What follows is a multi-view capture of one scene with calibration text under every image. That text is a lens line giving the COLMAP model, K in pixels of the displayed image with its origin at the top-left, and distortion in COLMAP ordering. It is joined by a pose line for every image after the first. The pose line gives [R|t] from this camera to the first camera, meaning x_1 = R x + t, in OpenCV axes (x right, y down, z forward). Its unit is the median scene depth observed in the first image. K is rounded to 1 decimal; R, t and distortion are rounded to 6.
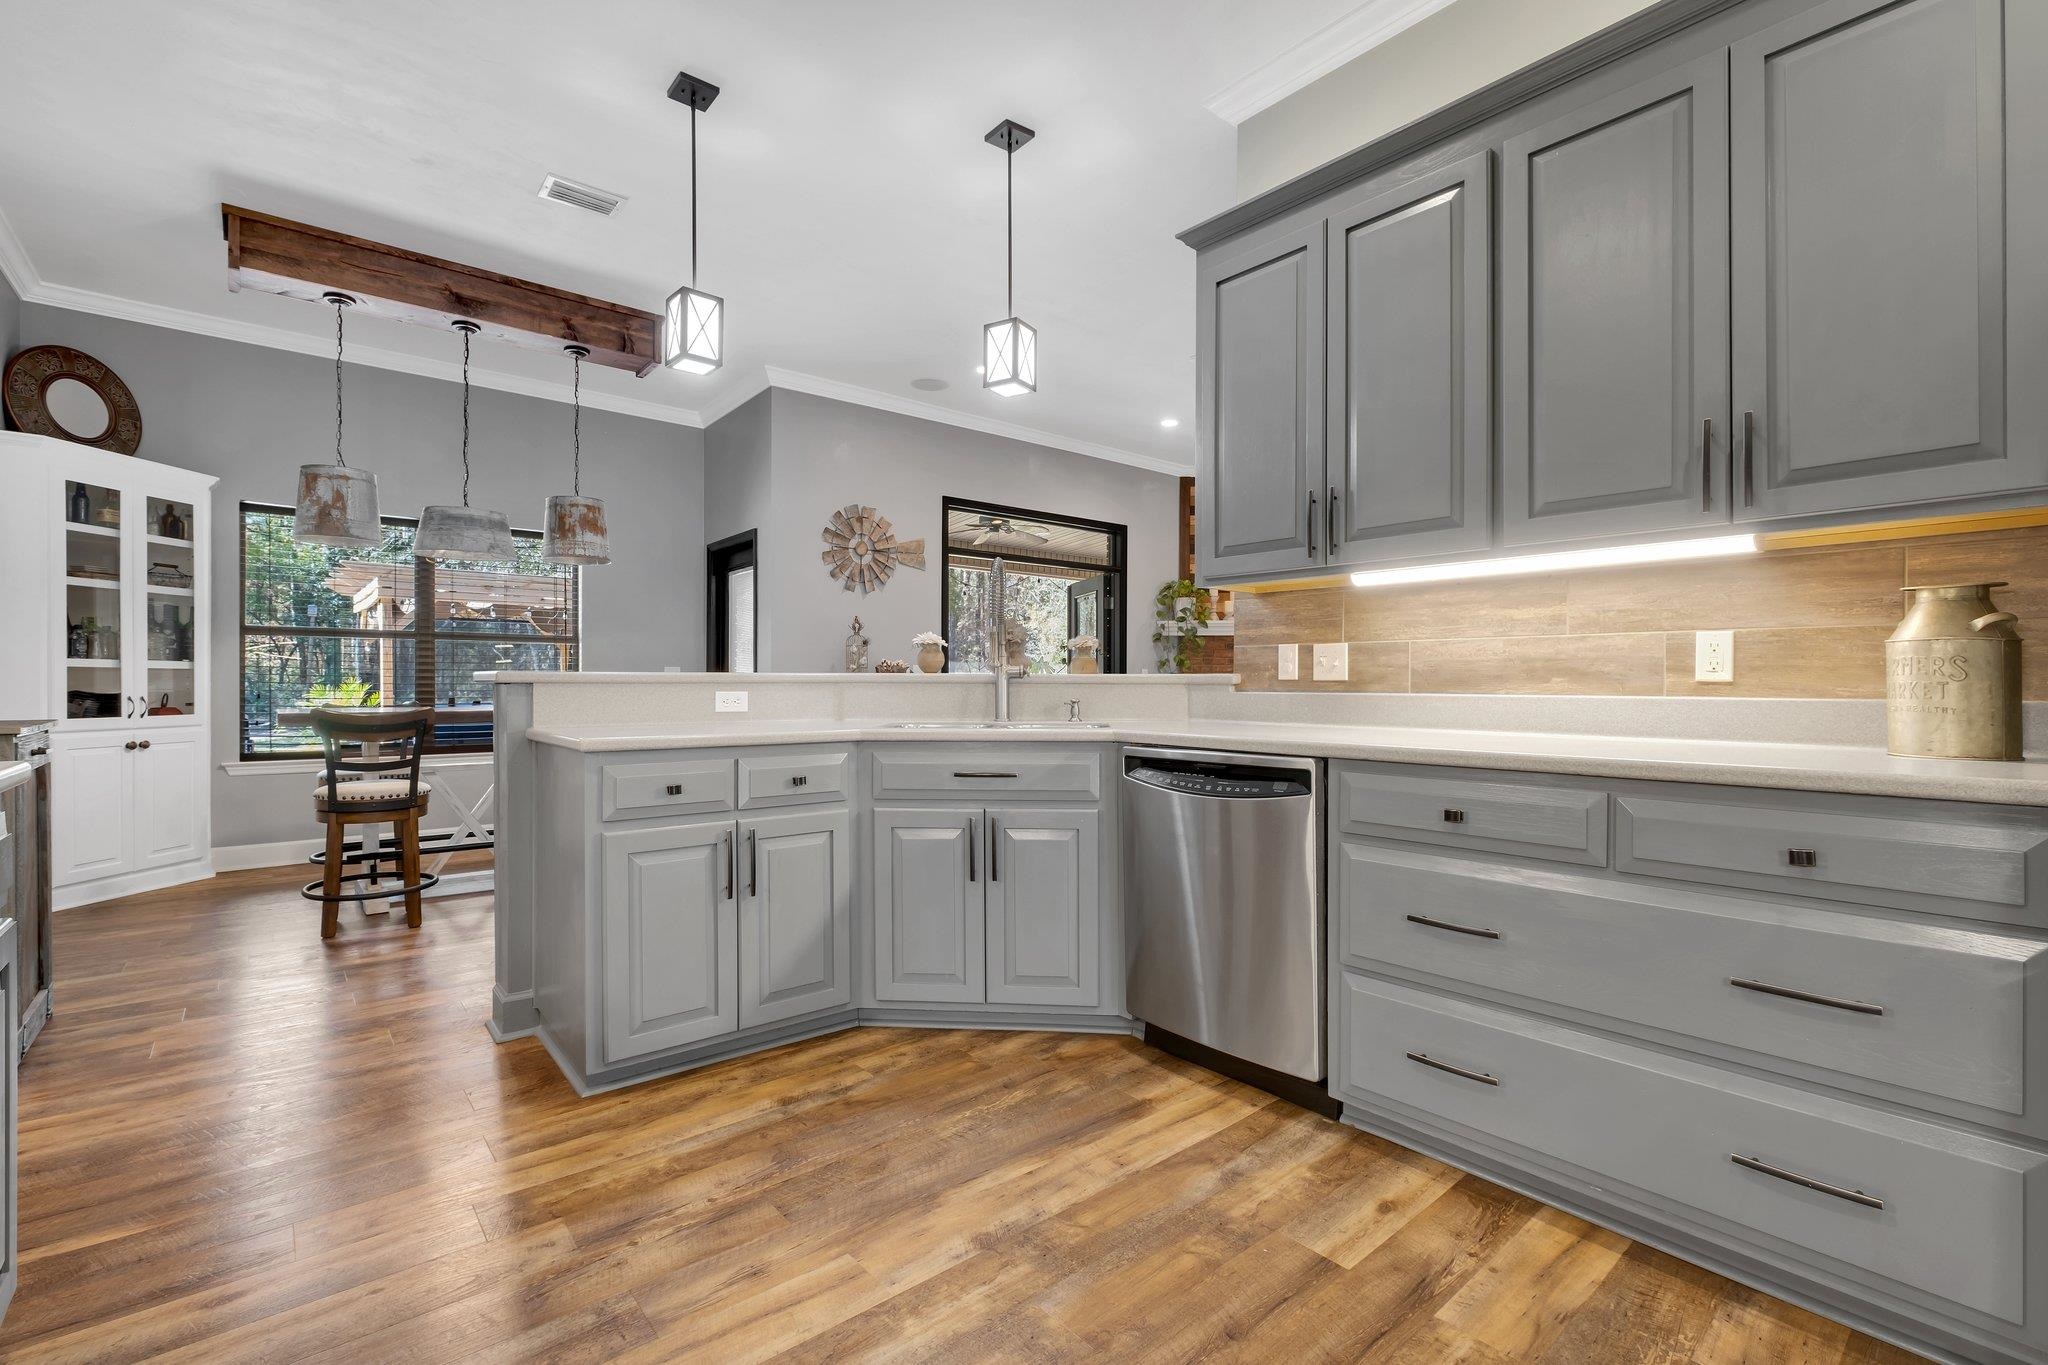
lens RADIAL K [[901.1, 0, 996.1], [0, 901.1, 686.5], [0, 0, 1]] dist [-0.001630, -0.000118]
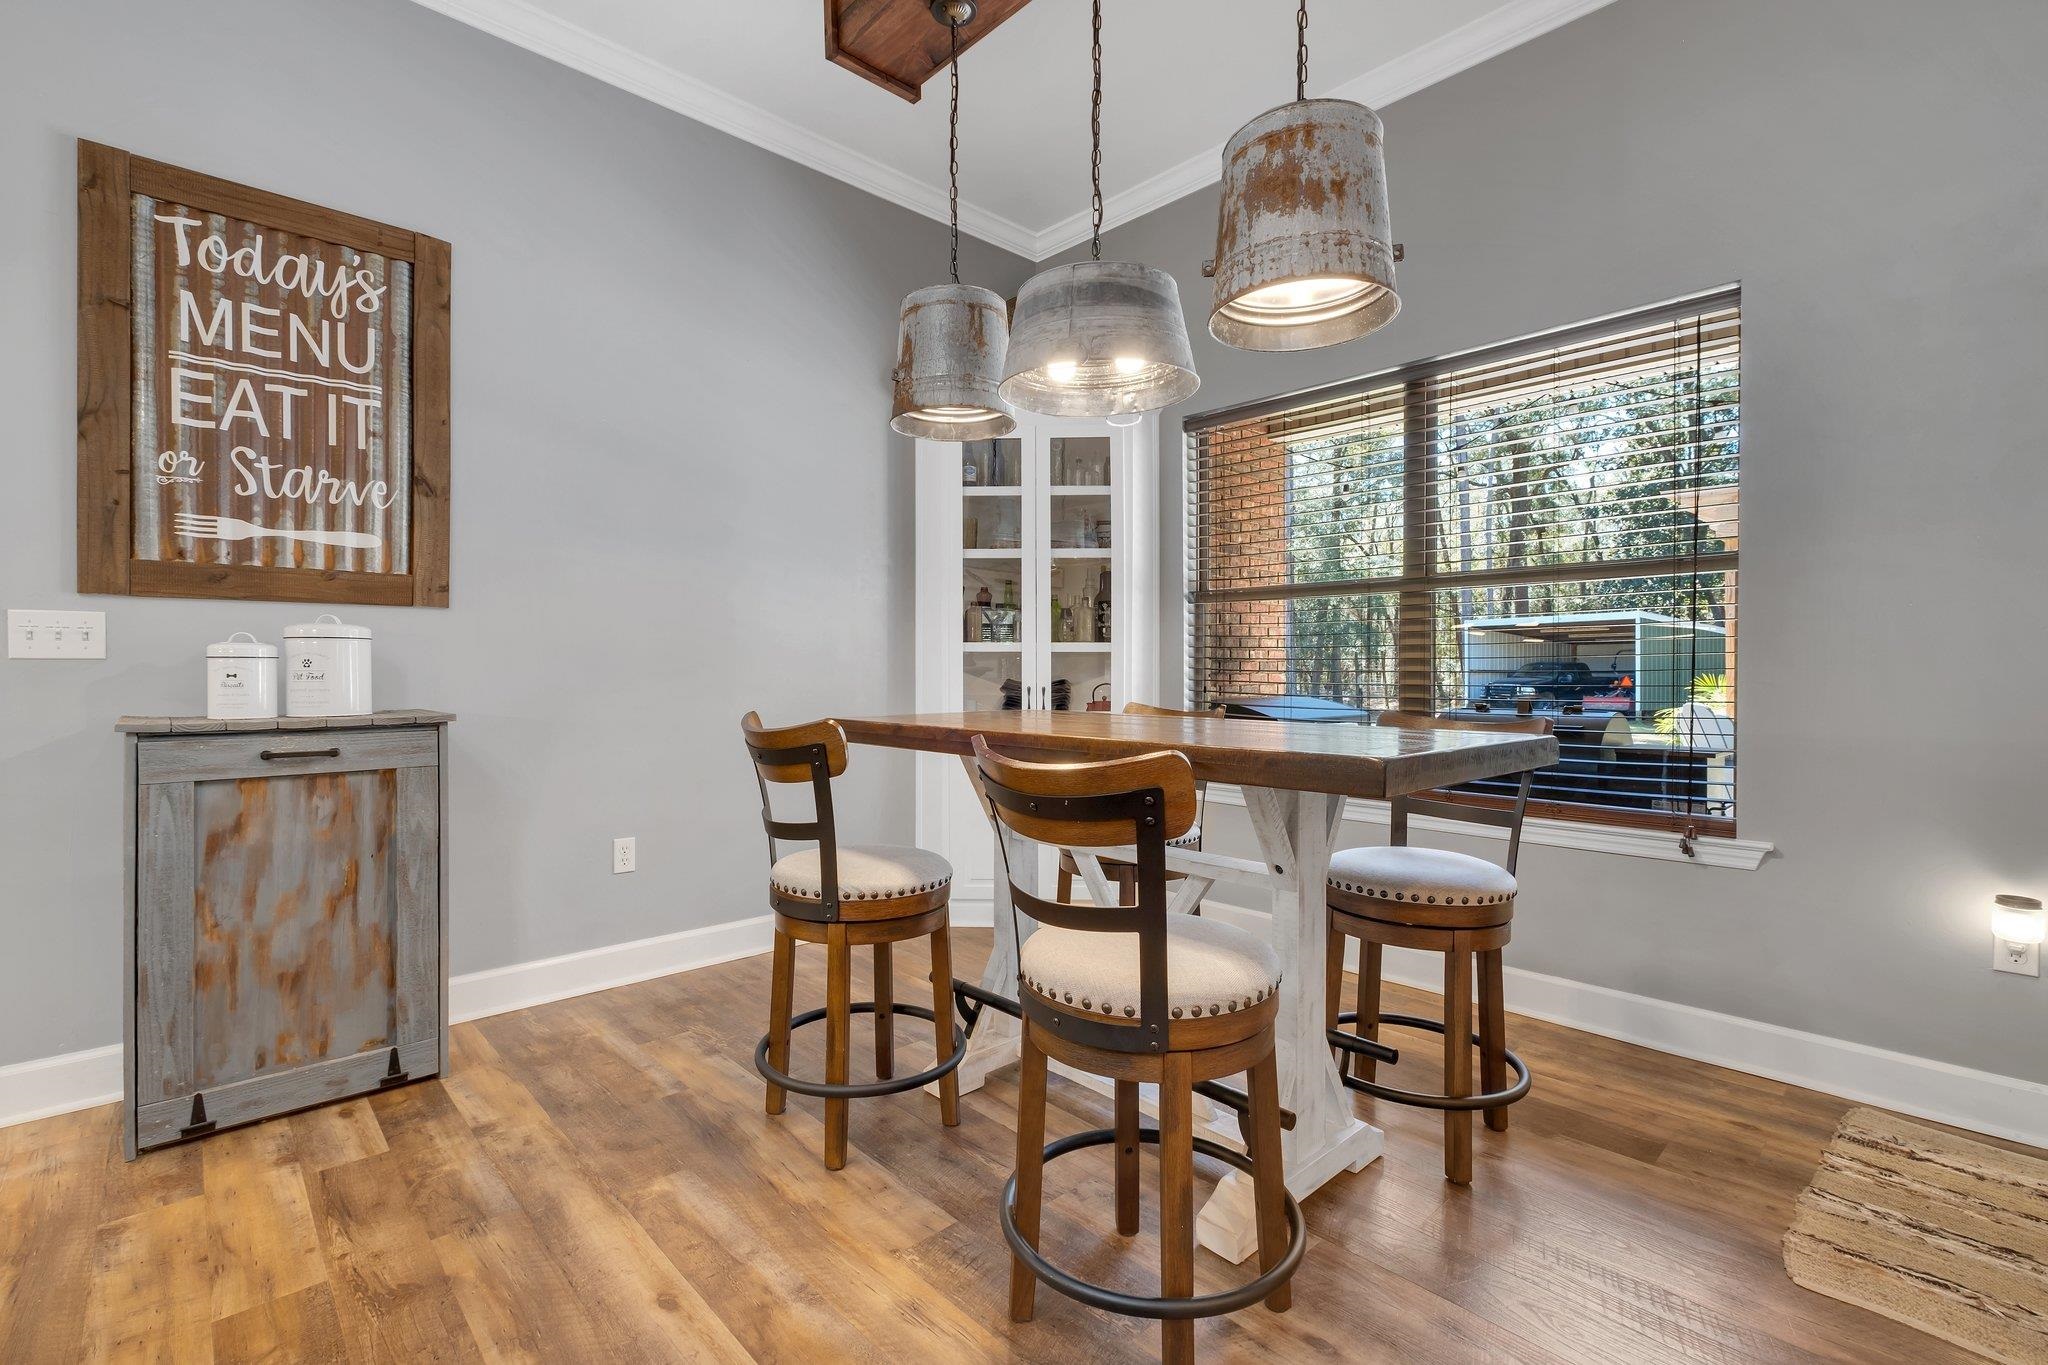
lens RADIAL K [[915.5, 0, 974.1], [0, 915.5, 680.2], [0, 0, 1]] dist [-0.003900, -0.000210]
pose [[0.035969, 0.009629, -0.999307, -0.097702], [-0.005900, 0.999938, 0.009423, -0.001304], [0.999335, 0.005557, 0.036024, 0.649826]]
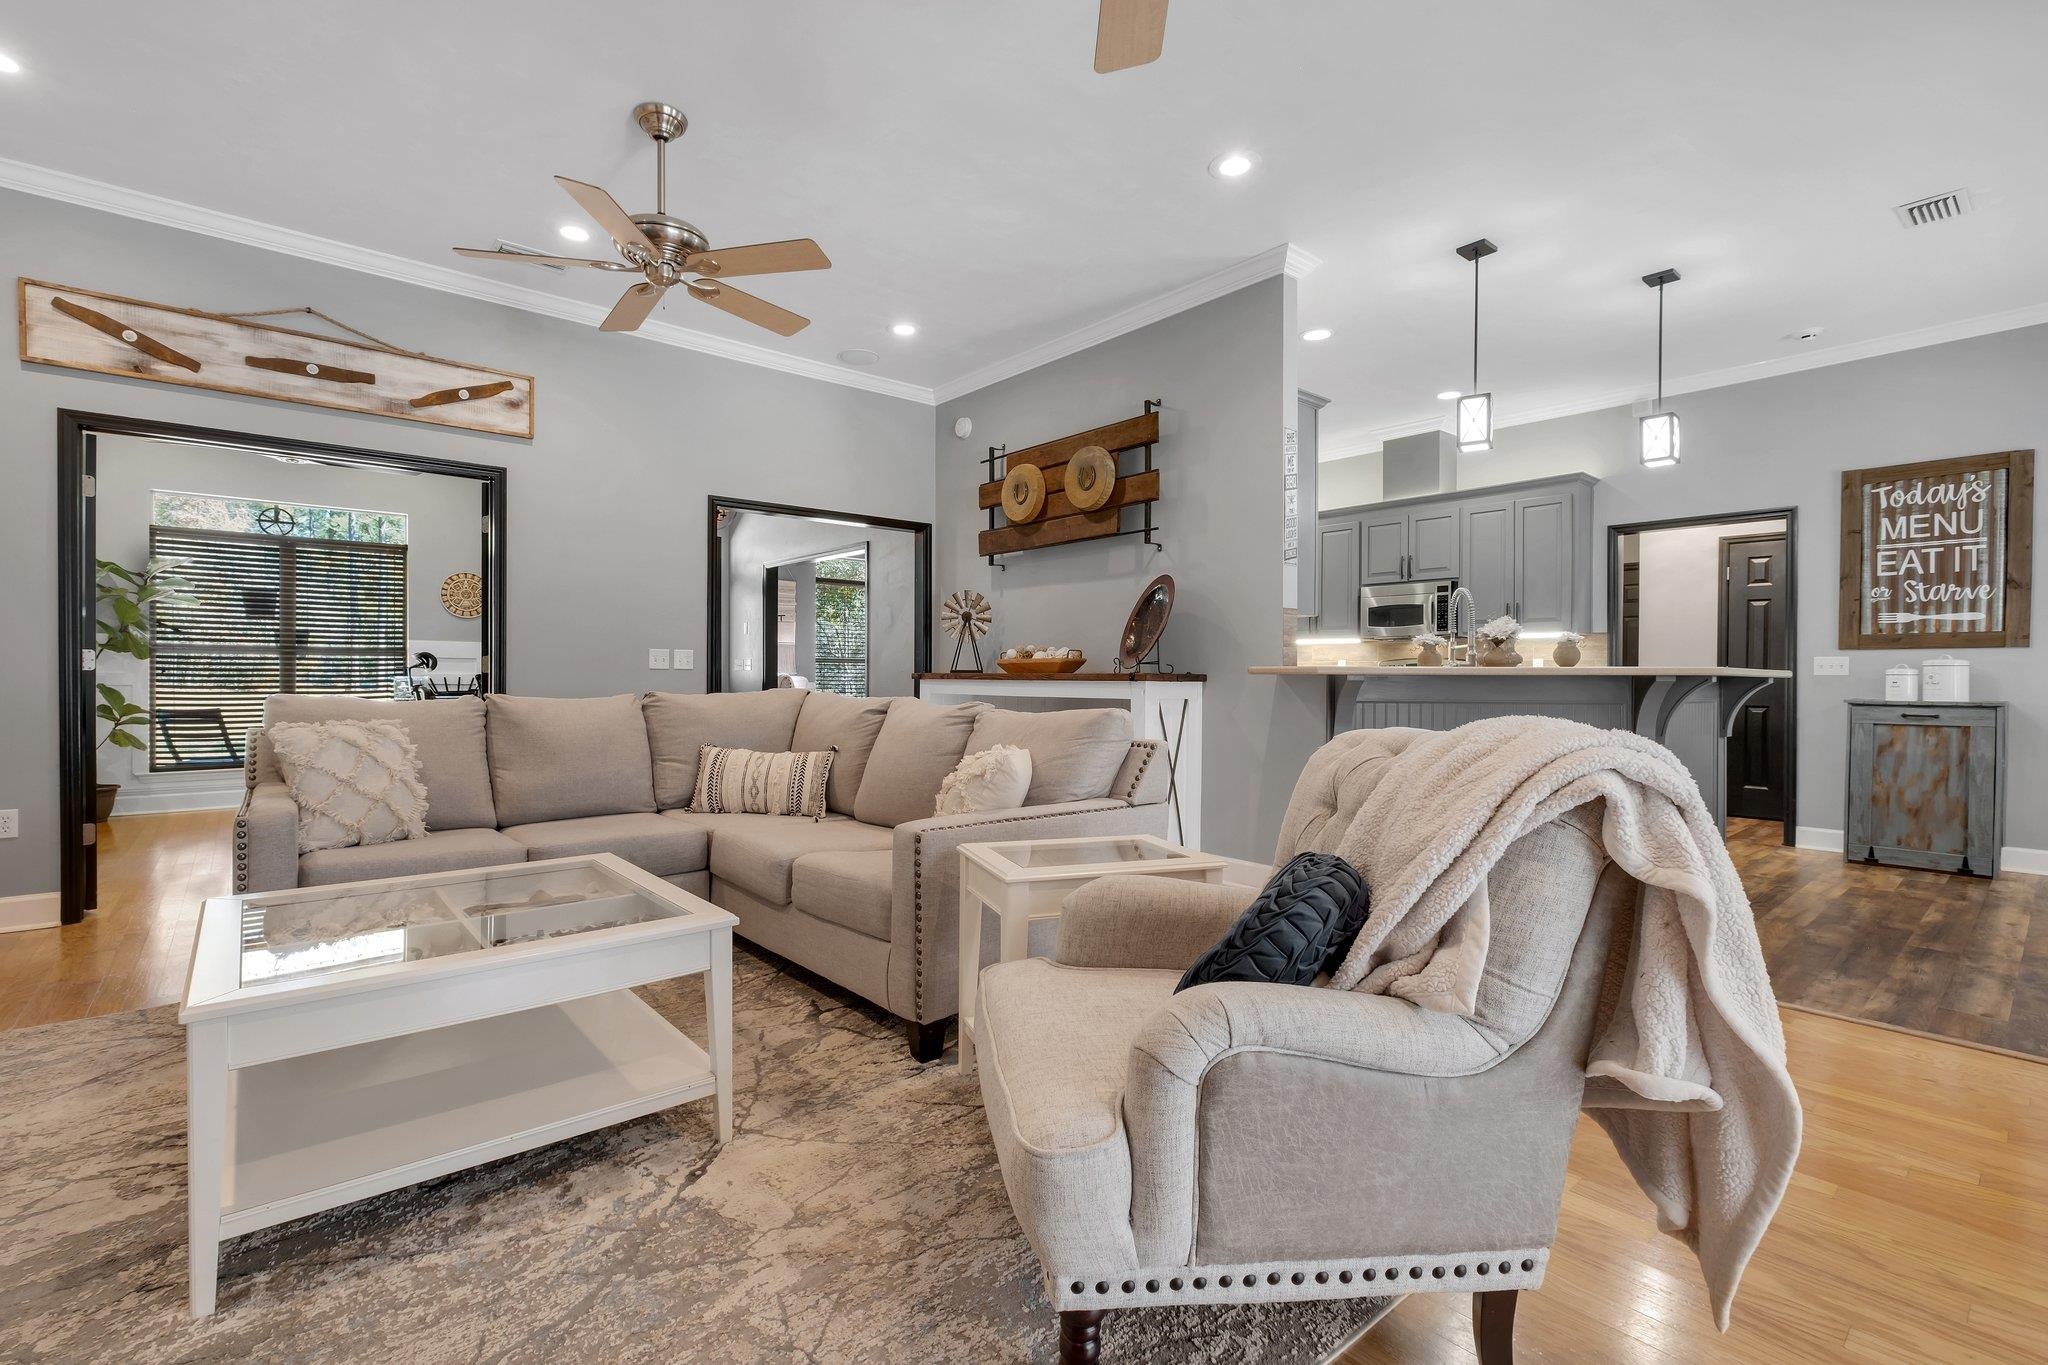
lens RADIAL K [[908.8, 0, 1024.0], [0, 908.8, 682.5], [0, 0, 1]] dist [-0.005035, -0.000067]
pose [[-0.999727, -0.006358, -0.022489, 0.364109], [-0.006628, 0.999906, 0.011969, -0.002691], [0.022410, 0.012115, -0.999675, 1.195510]]
